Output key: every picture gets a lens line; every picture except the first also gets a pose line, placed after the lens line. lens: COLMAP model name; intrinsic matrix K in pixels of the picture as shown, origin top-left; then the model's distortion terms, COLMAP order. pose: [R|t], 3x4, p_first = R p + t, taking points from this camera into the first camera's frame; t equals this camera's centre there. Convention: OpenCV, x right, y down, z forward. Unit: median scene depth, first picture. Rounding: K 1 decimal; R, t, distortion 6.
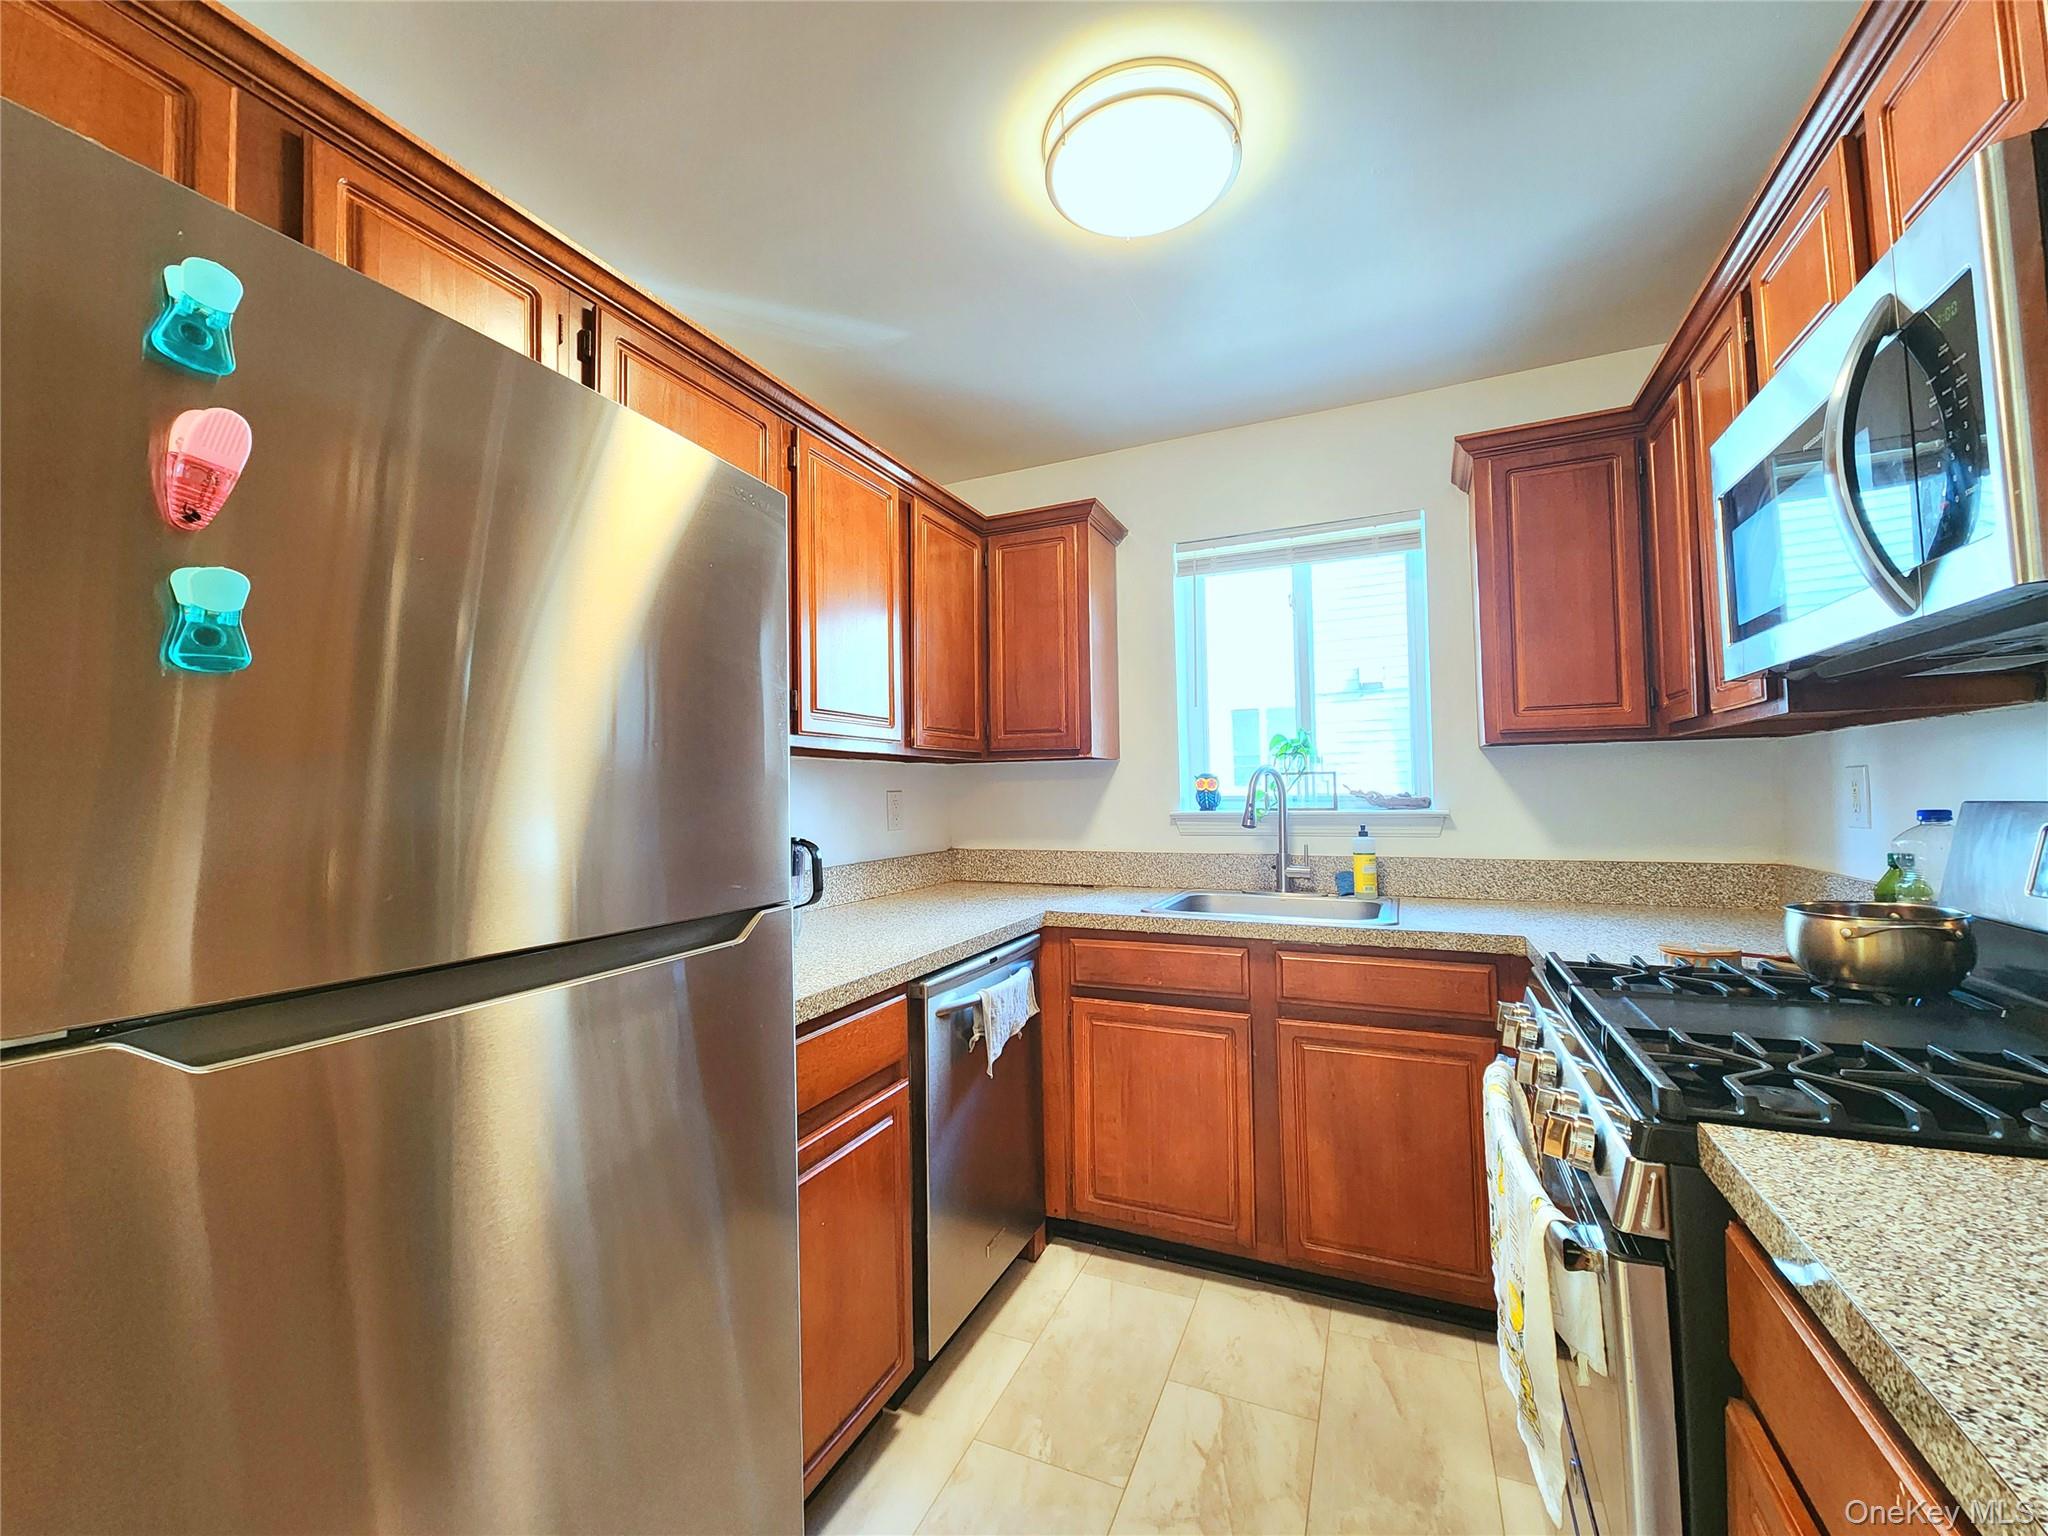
lens RADIAL K [[835.1, 0, 1010.8], [0, 835.1, 754.9], [0, 0, 1]] dist [0.001053, -0.000663]
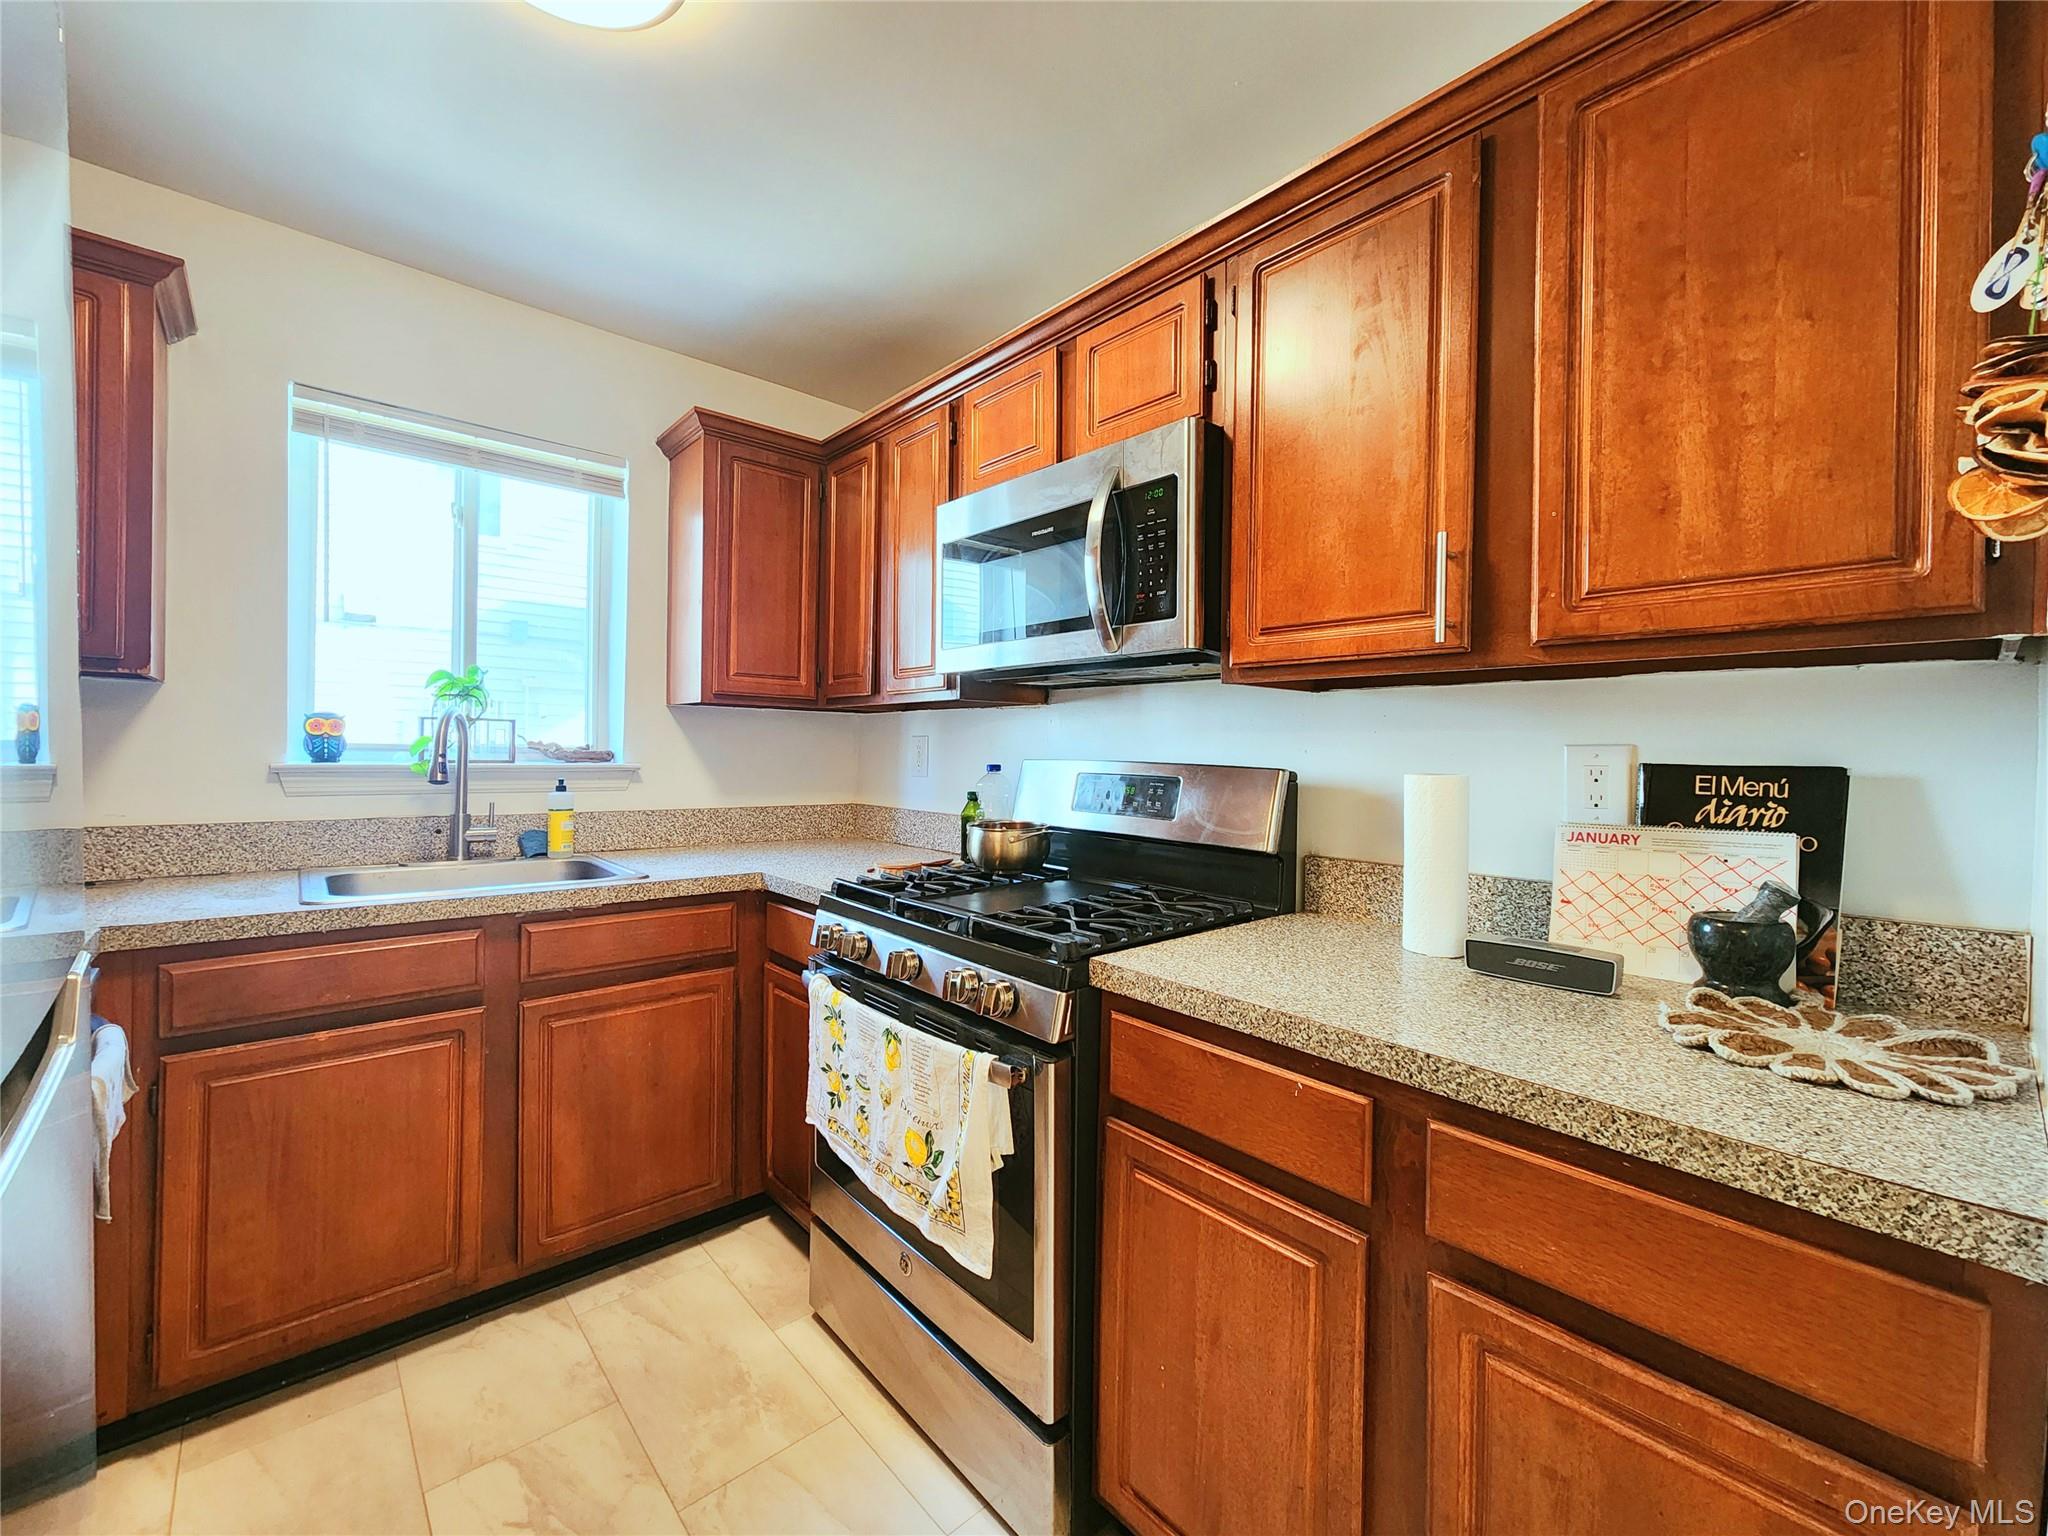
lens RADIAL K [[835.1, 0, 1010.8], [0, 835.1, 754.9], [0, 0, 1]] dist [0.001053, -0.000663]
pose [[0.404427, 0.017032, 0.914412, -0.259812], [-0.063948, 0.997906, 0.009696, 0.018747], [-0.912332, -0.062396, 0.404669, 0.194117]]
